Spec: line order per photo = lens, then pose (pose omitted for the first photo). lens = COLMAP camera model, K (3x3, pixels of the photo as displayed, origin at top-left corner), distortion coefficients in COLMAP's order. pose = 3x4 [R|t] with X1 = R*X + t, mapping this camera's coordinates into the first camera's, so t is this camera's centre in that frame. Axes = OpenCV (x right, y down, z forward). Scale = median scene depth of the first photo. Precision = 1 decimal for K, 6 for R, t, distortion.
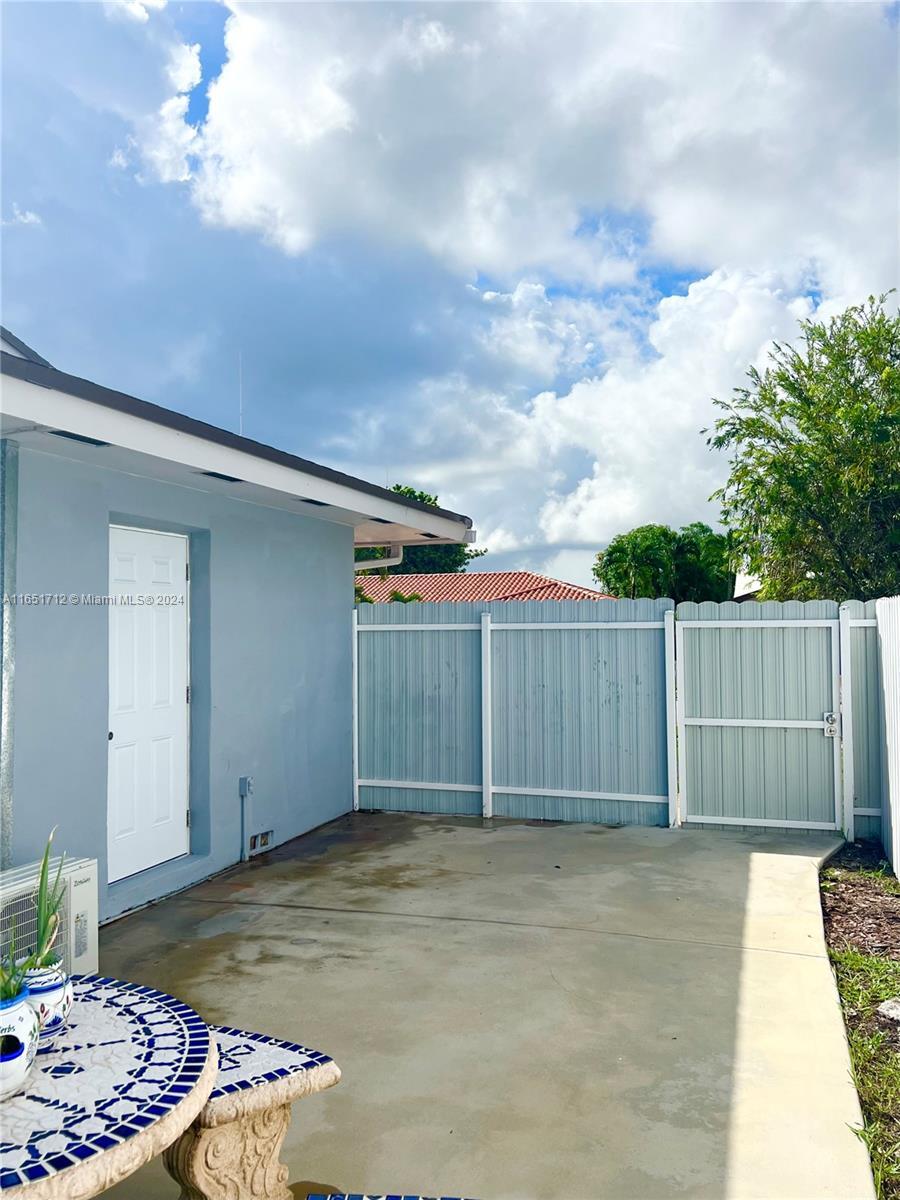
lens RADIAL K [[912.2, 0, 450.5], [0, 912.2, 601.2], [0, 0, 1]] dist [-0.001544, -0.002524]
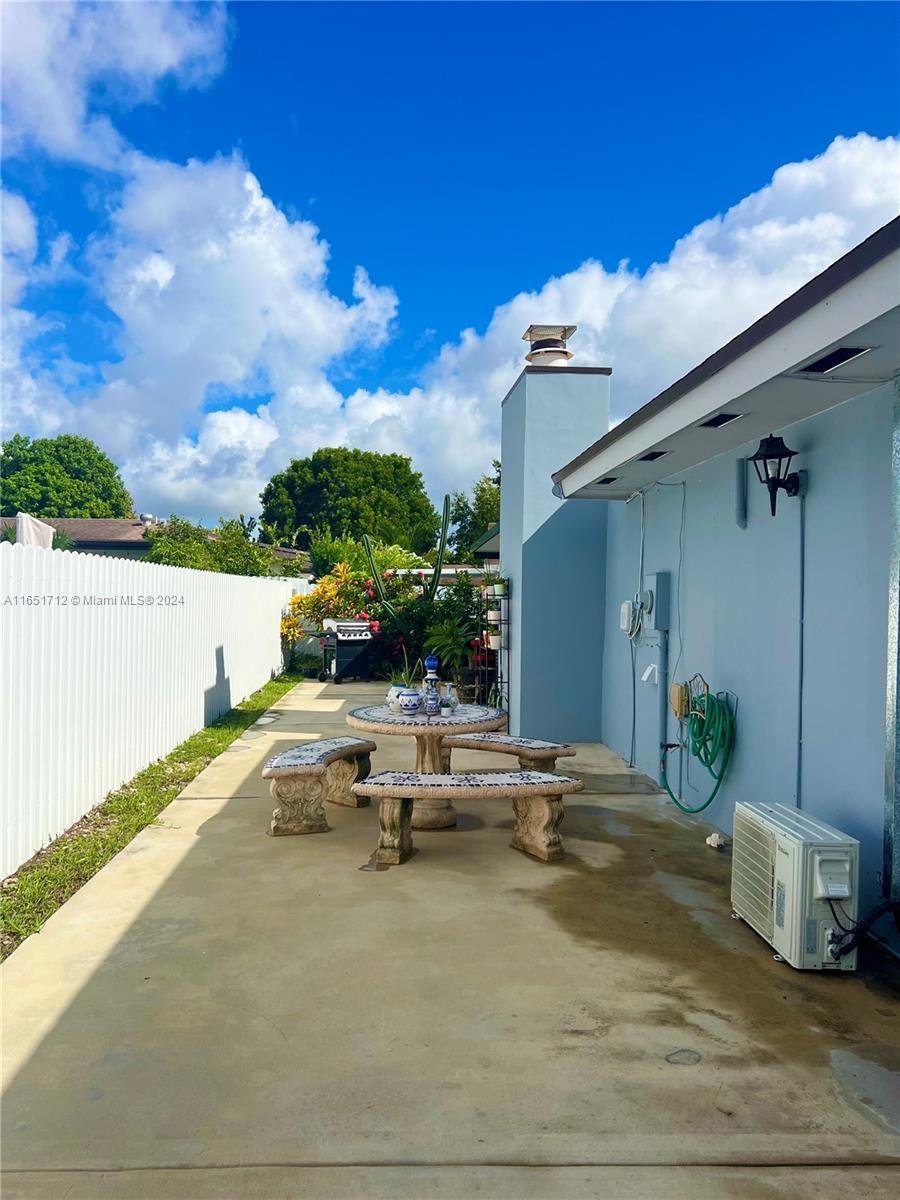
lens RADIAL K [[912.2, 0, 450.4], [0, 912.2, 600.7], [0, 0, 1]] dist [-0.001544, -0.002524]
pose [[-0.923574, -0.006518, -0.383365, 0.259164], [0.001629, 0.999780, -0.020923, 0.065844], [0.383417, -0.019948, -0.923360, 1.649239]]
